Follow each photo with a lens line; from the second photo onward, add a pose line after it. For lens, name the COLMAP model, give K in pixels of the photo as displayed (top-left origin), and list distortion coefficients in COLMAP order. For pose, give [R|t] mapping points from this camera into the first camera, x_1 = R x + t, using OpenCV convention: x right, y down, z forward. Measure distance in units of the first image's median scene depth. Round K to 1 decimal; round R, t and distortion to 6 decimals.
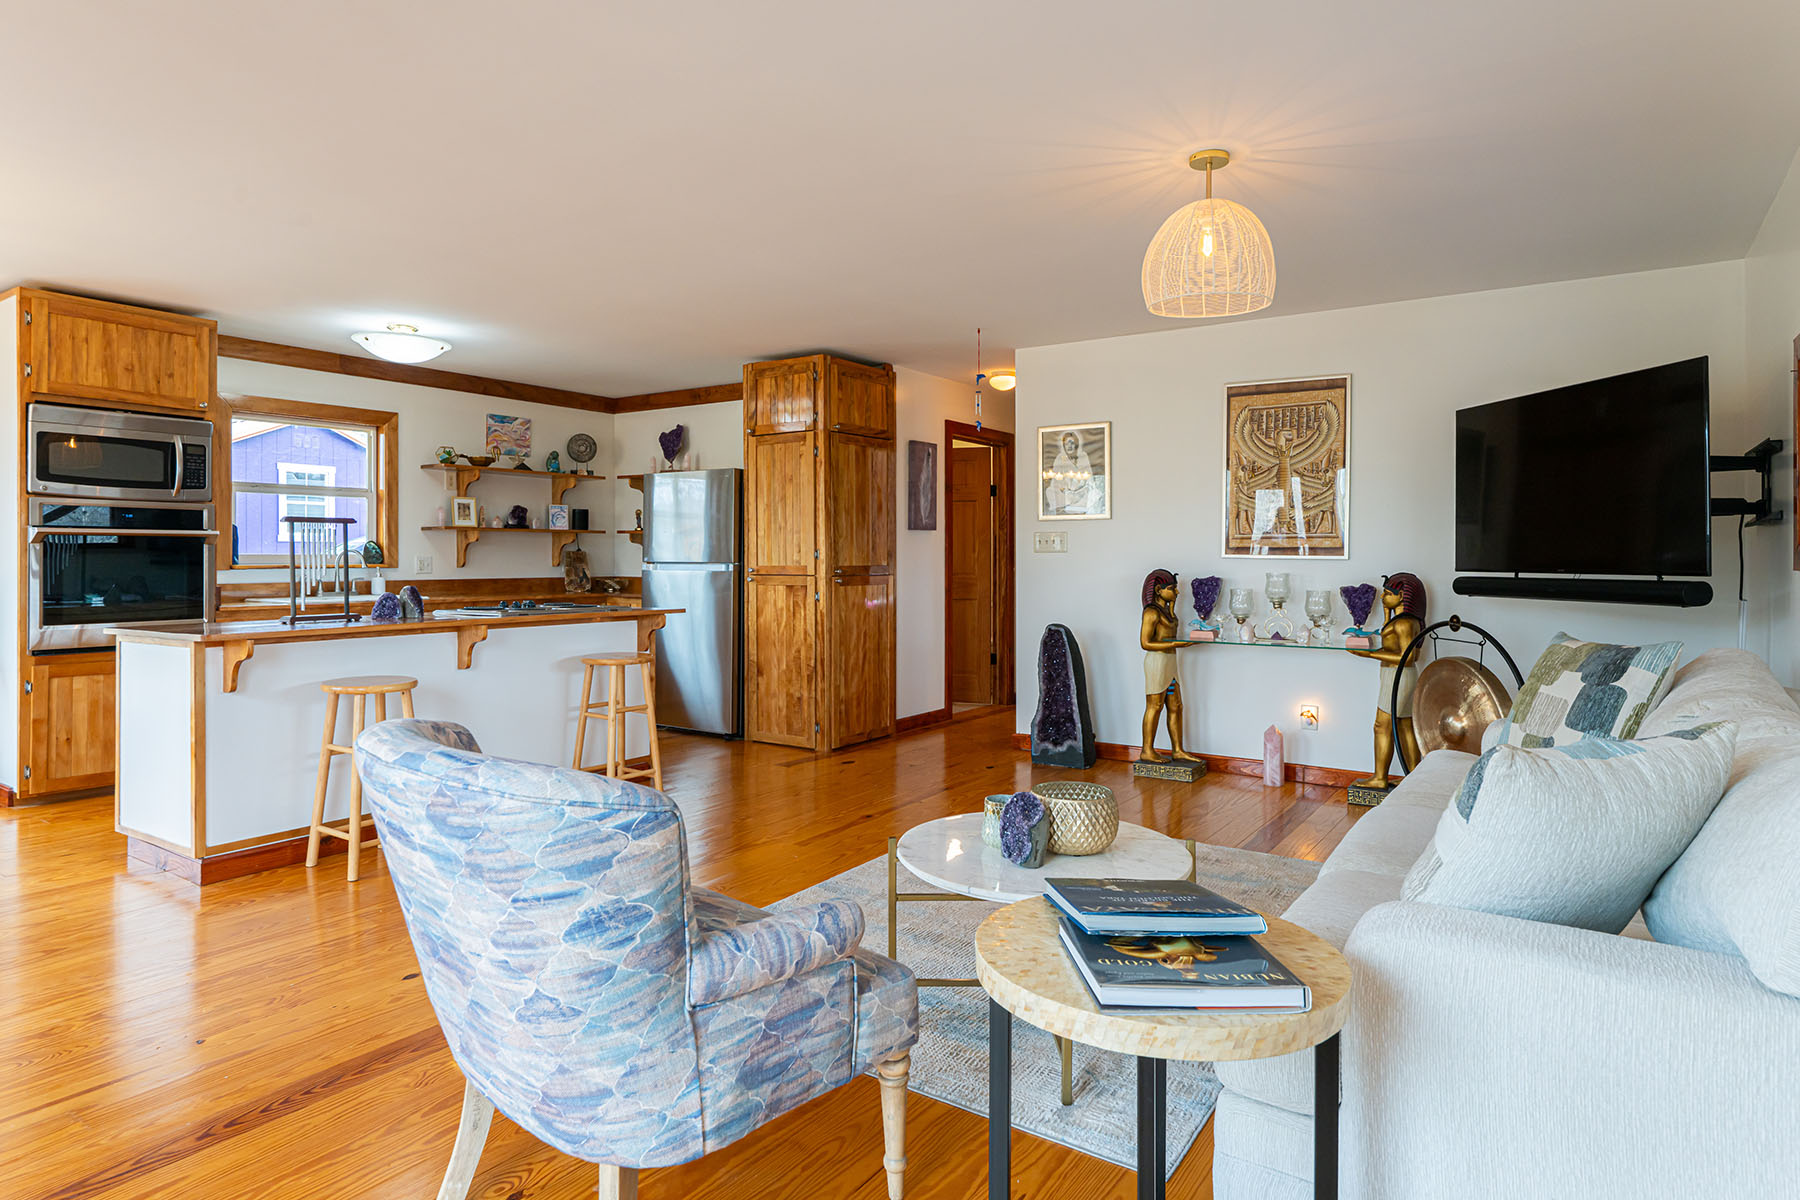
lens RADIAL K [[1029.8, 0, 894.2], [0, 1029.8, 559.4], [0, 0, 1]] dist [-0.006355, 0.001132]
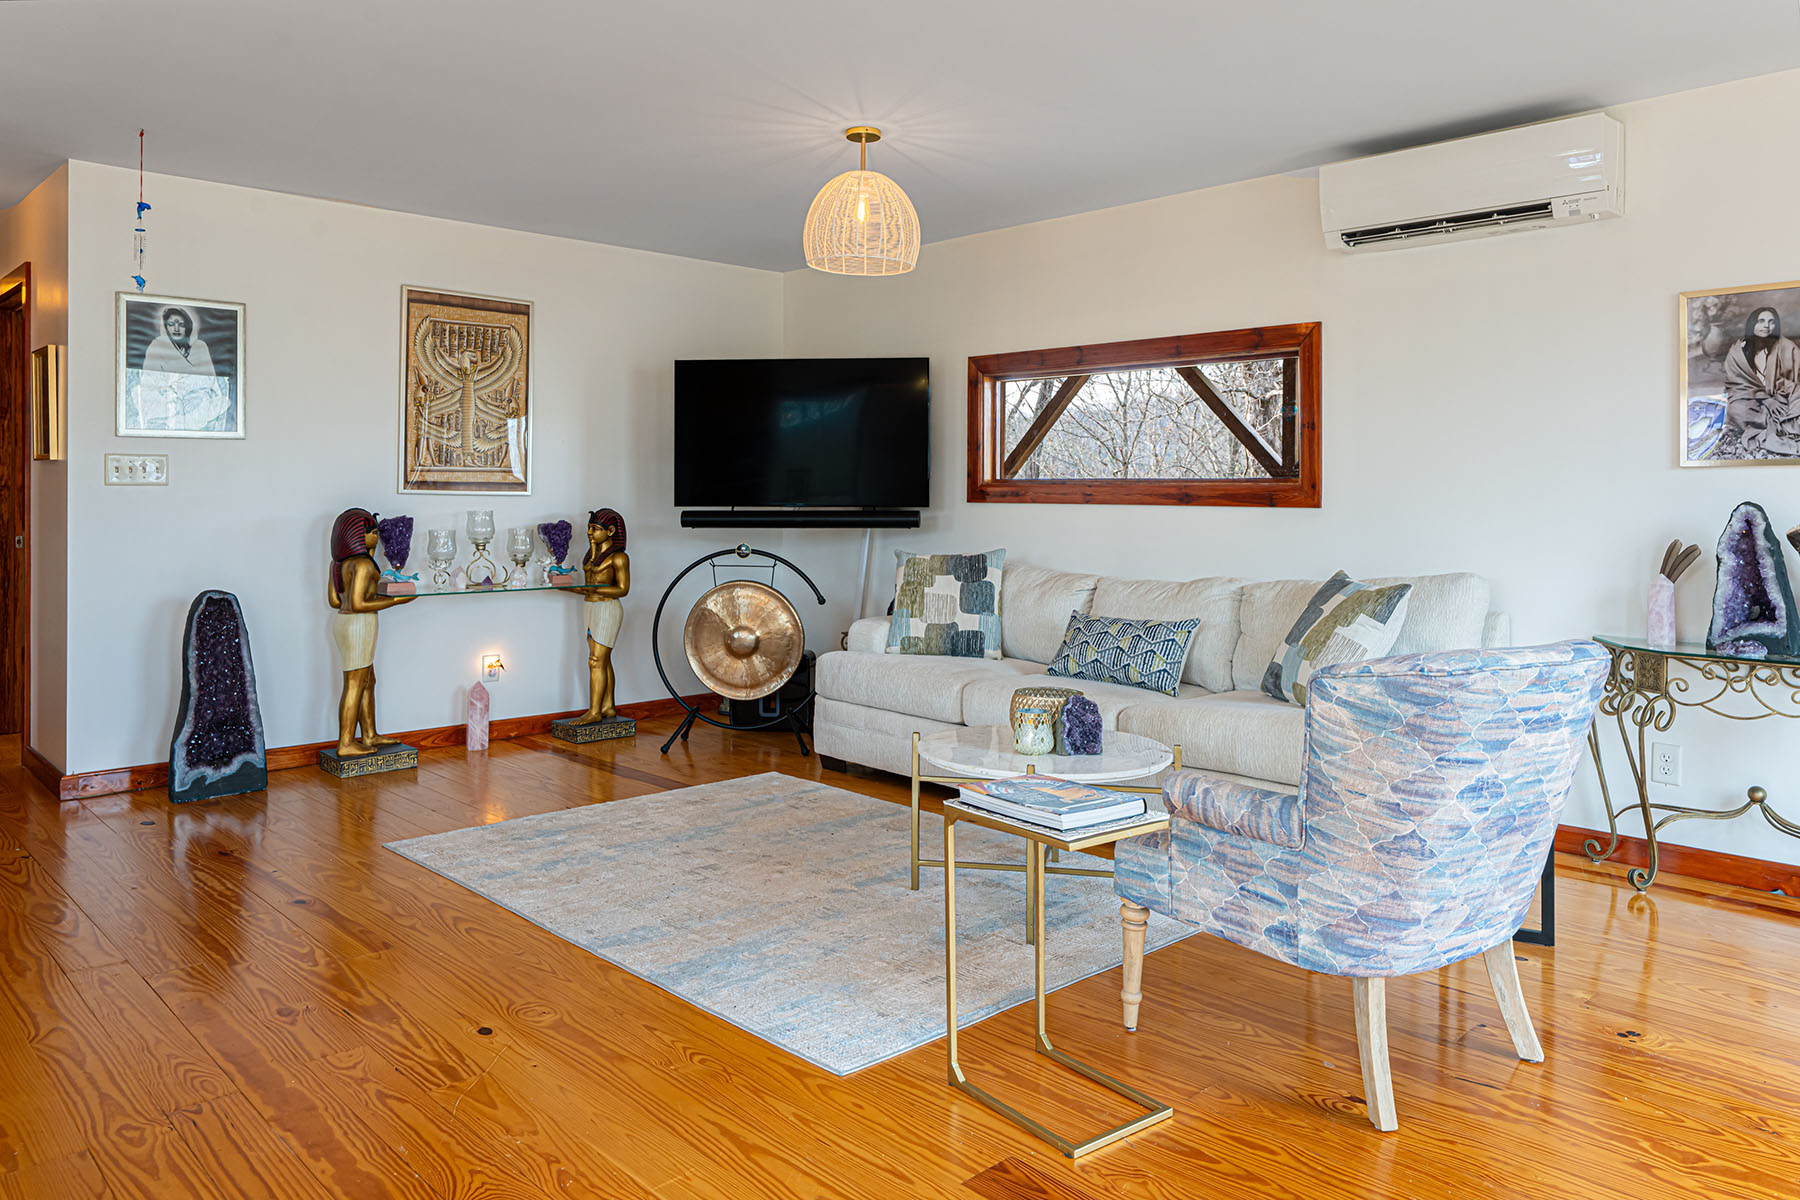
lens RADIAL K [[1243.4, 0, 904.2], [0, 1243.4, 489.4], [0, 0, 1]] dist [-0.004566, -0.001458]
pose [[0.200232, 0.004571, 0.979738, -0.522625], [0.001090, 0.999987, -0.004888, 0.000222], [-0.979748, 0.002047, 0.200224, 0.361748]]
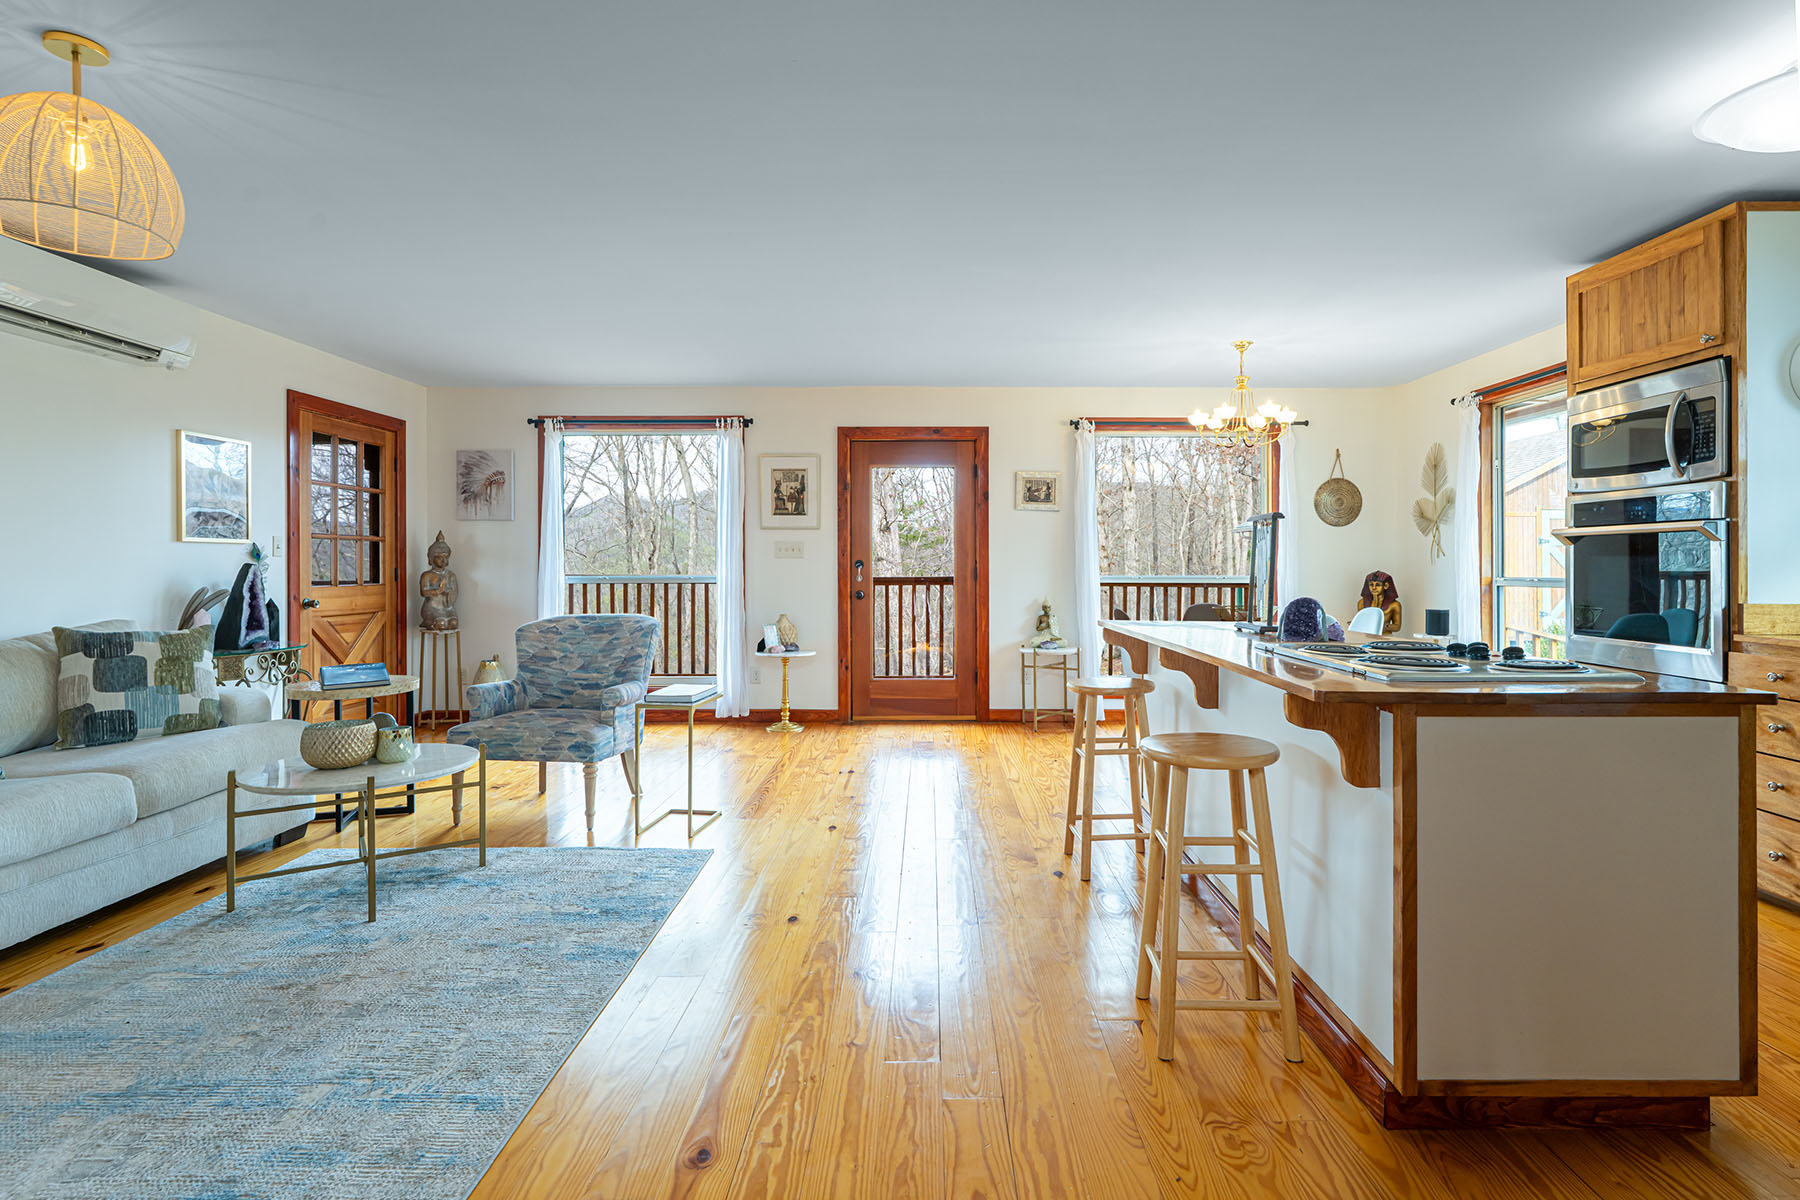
lens RADIAL K [[885.3, 0, 926.2], [0, 885.3, 566.2], [0, 0, 1]] dist [0.000588, 0.001111]
pose [[-0.825223, -0.002238, -0.564802, 0.079933], [-0.003413, 0.999994, 0.001025, 0.003021], [0.564796, 0.002774, -0.825226, 1.014452]]
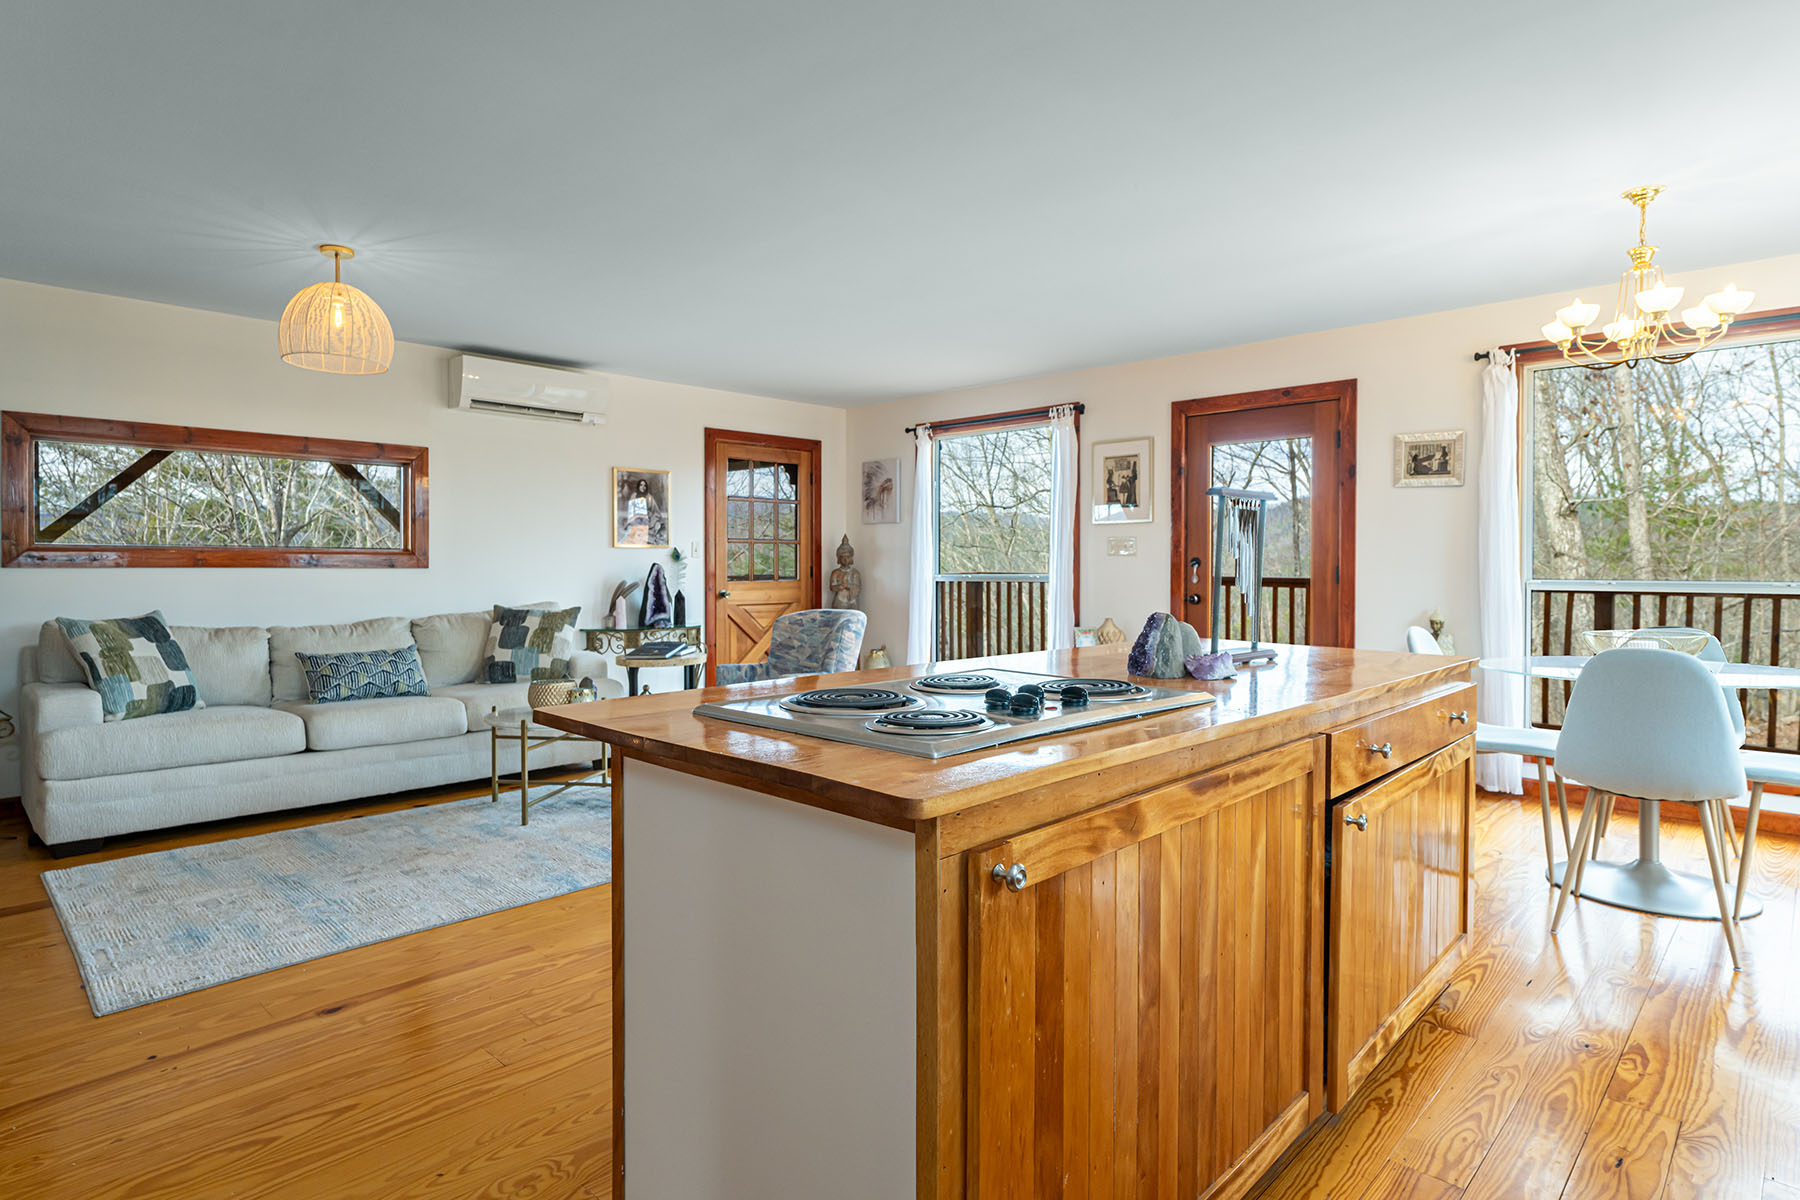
lens RADIAL K [[956.6, 0, 903.6], [0, 956.6, 581.4], [0, 0, 1]] dist [-0.005248, -0.000227]
pose [[-0.987556, -0.003575, 0.157228, -0.310850], [-0.000223, 0.999772, 0.021333, 0.000960], [-0.157269, 0.021032, -0.987332, 1.096378]]
